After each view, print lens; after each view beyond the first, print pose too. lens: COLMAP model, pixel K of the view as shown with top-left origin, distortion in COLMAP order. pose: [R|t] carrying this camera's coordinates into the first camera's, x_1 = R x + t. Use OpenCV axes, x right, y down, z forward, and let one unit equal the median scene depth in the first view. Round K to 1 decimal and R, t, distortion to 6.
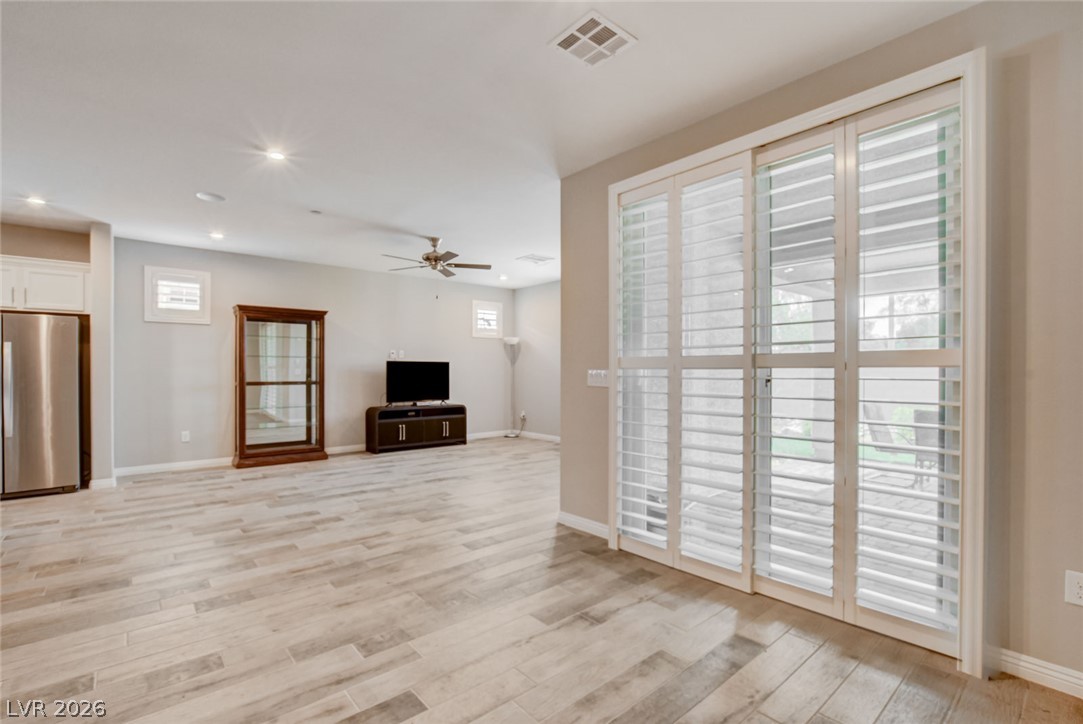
lens RADIAL K [[496.3, 0, 539.1], [0, 496.3, 372.2], [0, 0, 1]] dist [-0.024045, -0.000062]
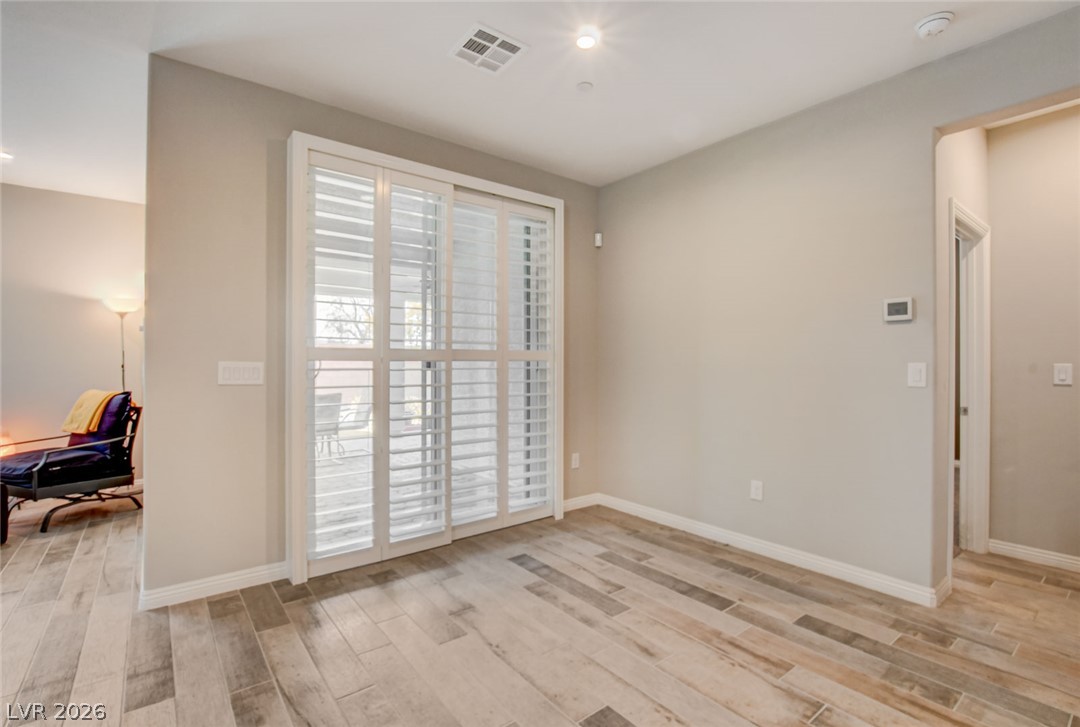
lens RADIAL K [[501.5, 0, 539.5], [0, 501.5, 363.7], [0, 0, 1]] dist [-0.022539, -0.000039]
pose [[0.042653, -0.001936, 0.999088, -0.566458], [0.003250, 0.999993, 0.001799, -0.001664], [-0.999085, 0.003170, 0.042659, 0.504533]]
